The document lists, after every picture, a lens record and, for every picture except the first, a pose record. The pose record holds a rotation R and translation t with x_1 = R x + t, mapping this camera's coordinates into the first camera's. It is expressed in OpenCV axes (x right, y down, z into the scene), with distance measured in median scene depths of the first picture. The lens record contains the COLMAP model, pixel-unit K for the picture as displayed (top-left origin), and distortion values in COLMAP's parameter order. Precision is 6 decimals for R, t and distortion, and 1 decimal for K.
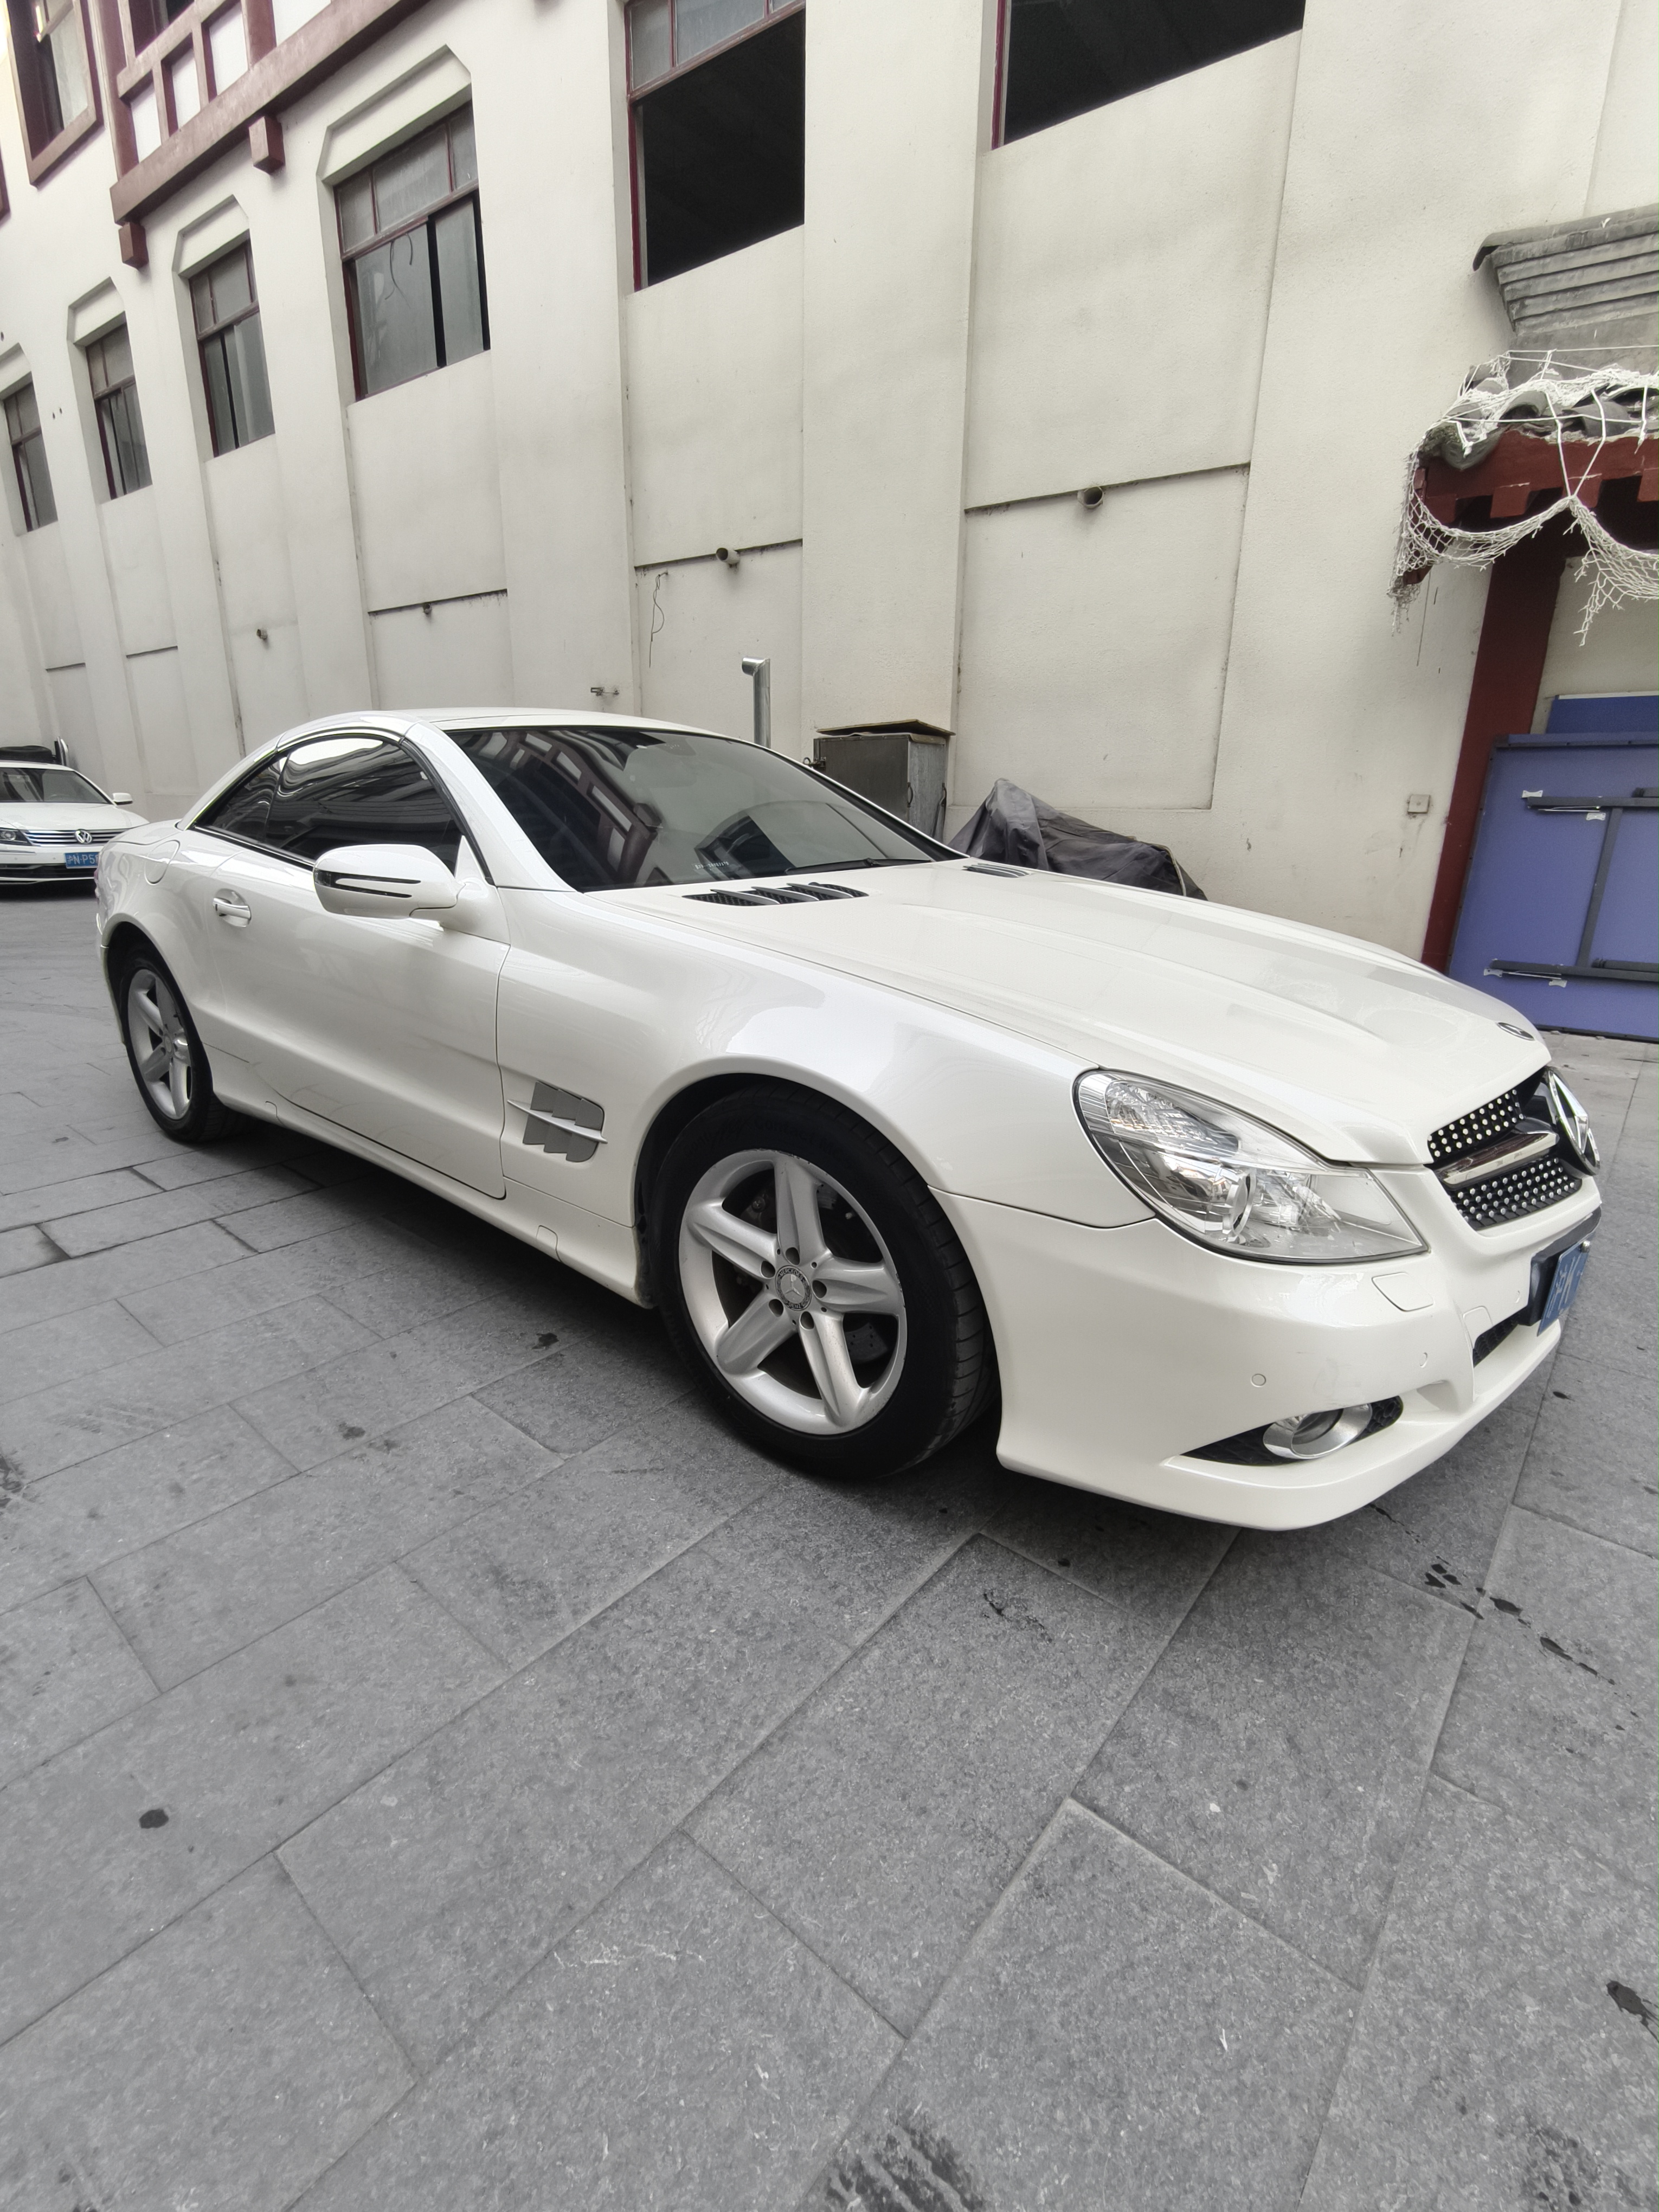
lens RADIAL K [[1017.3, 0, 820.1], [0, 1017.3, 1109.8], [0, 0, 1]] dist [0.002993, -0.003540]
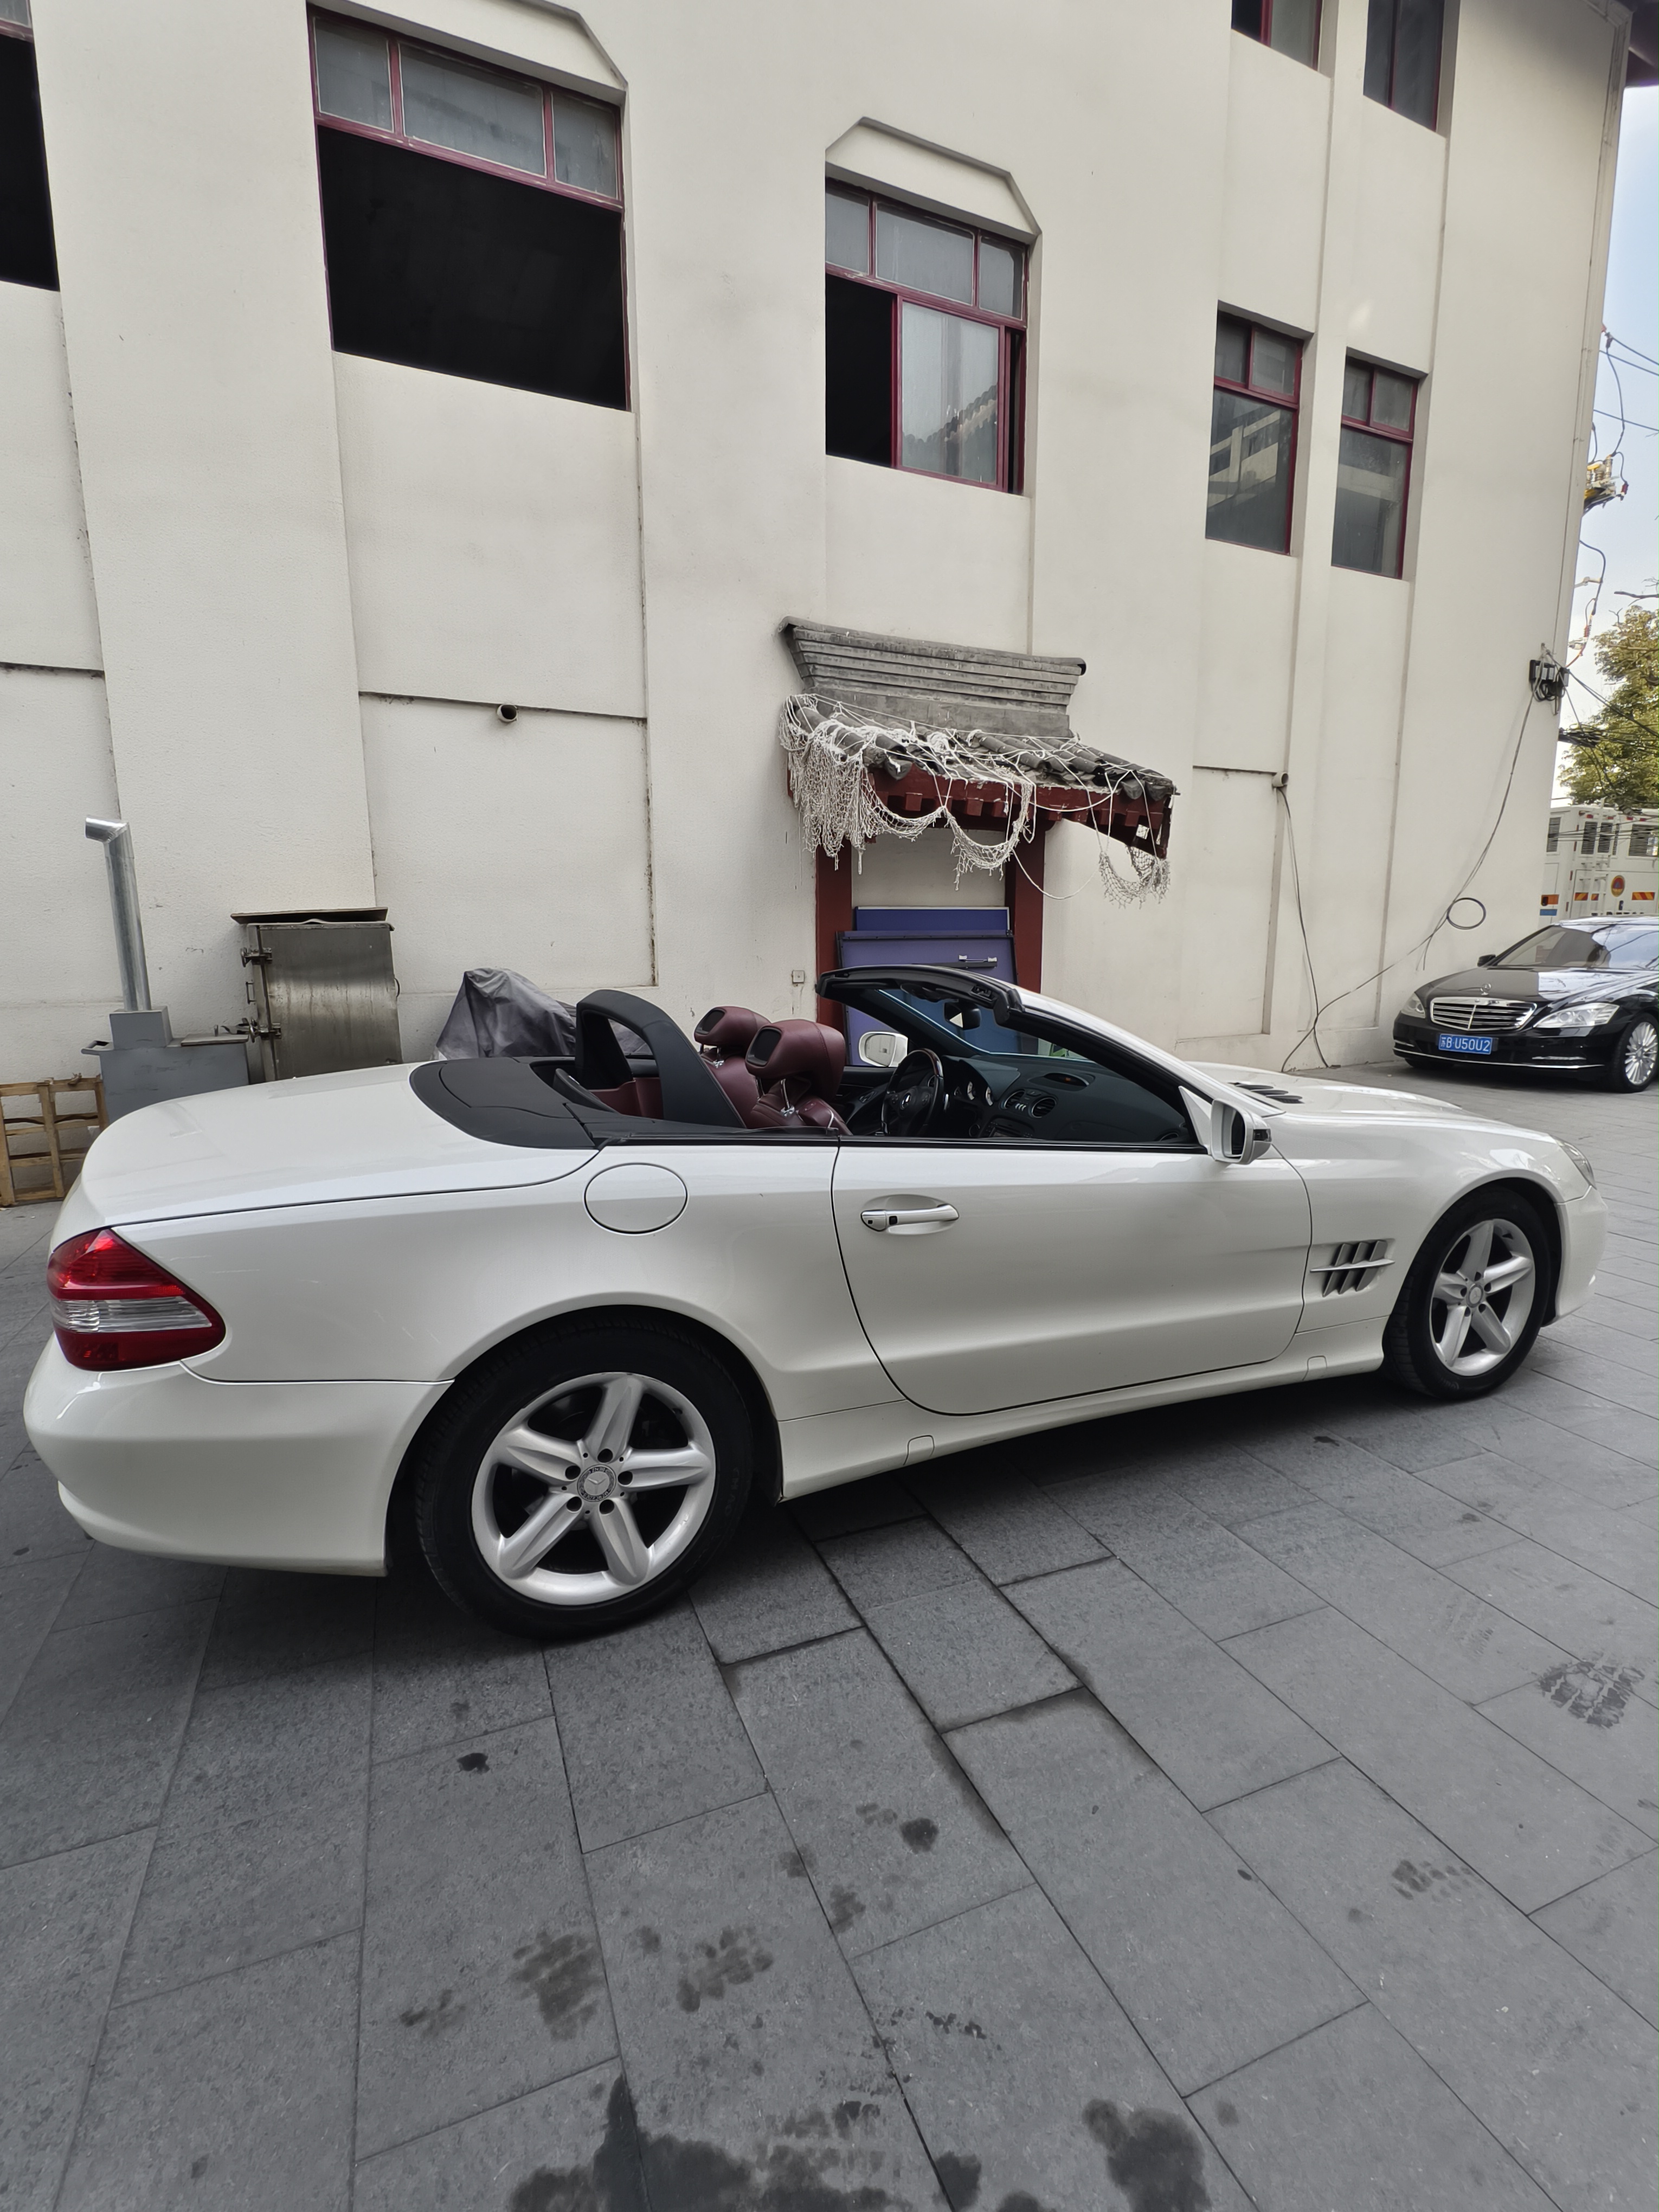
lens RADIAL K [[1017.3, 0, 821.5], [0, 1017.3, 1113.3], [0, 0, 1]] dist [0.002993, -0.003540]
pose [[0.466160, -0.166007, 0.868986, -1.364111], [0.271367, 0.961720, 0.038150, -0.340473], [-0.842054, 0.218030, 0.493364, 0.659182]]
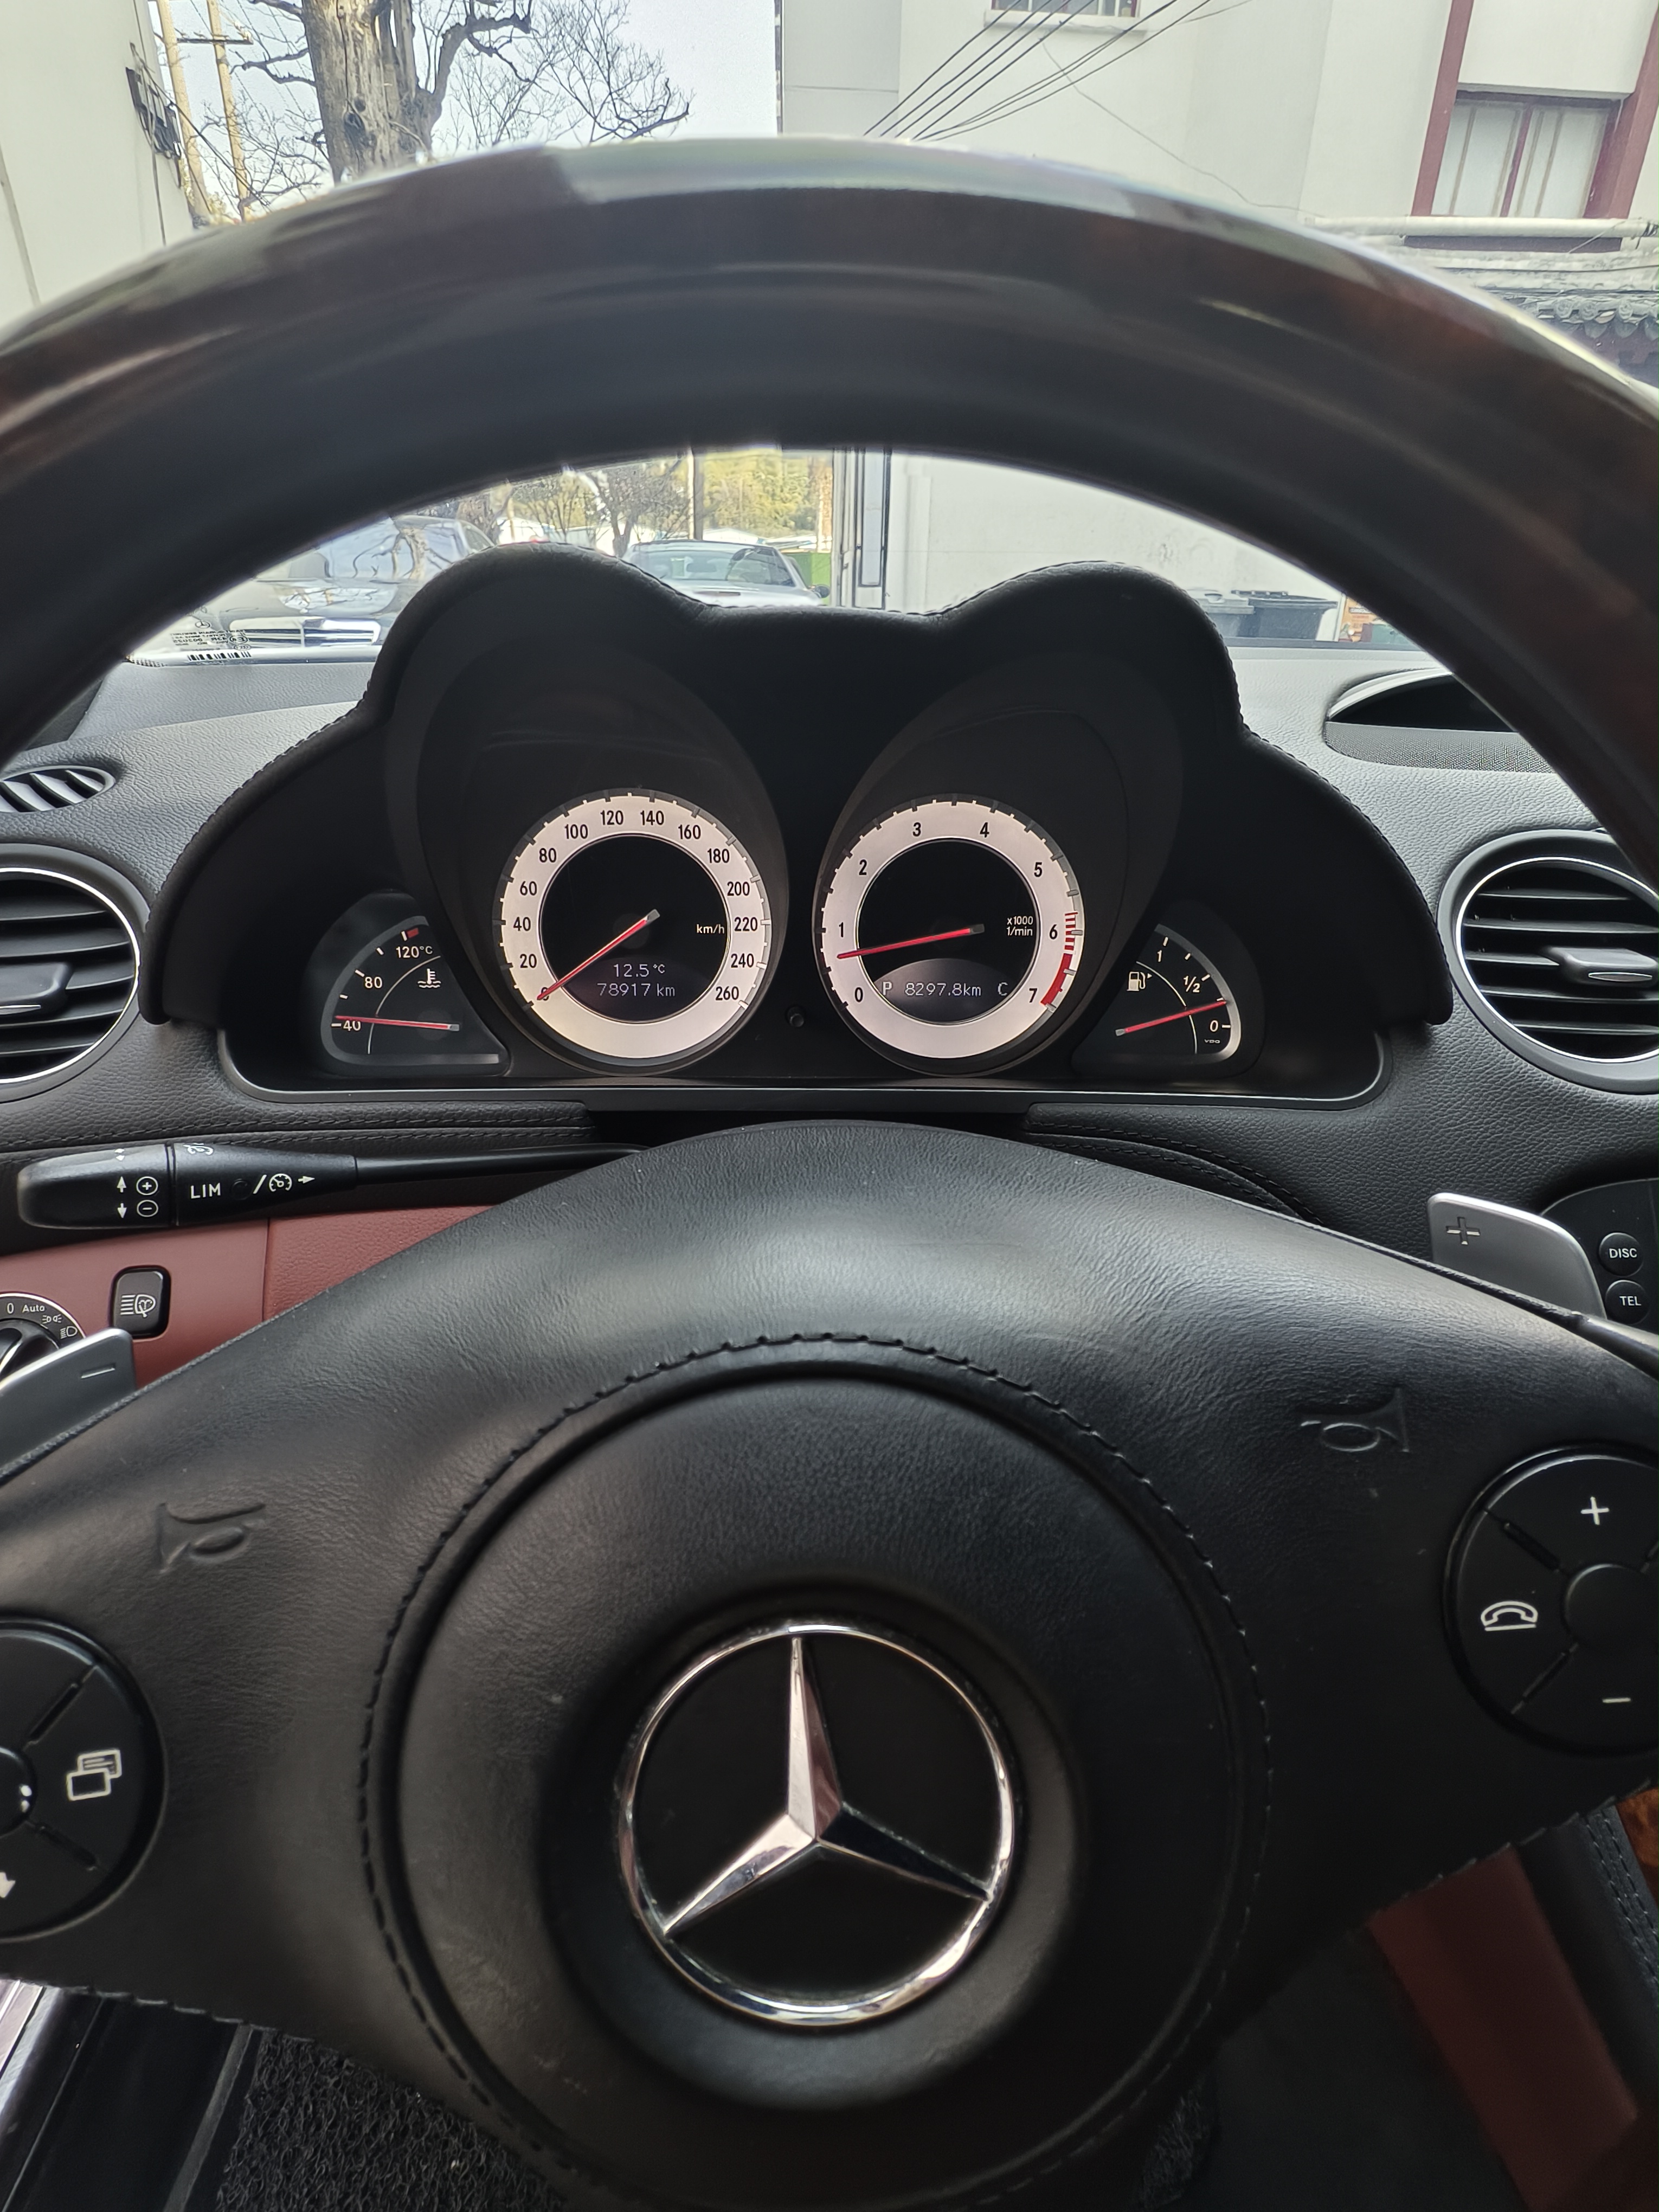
lens RADIAL K [[1017.3, 0, 822.4], [0, 1017.3, 1111.6], [0, 0, 1]] dist [0.002993, -0.003540]
pose [[-0.673704, -0.349635, 0.651059, -0.105943], [0.193097, 0.767107, 0.611769, -0.327080], [-0.713328, 0.537868, -0.449290, 1.250940]]
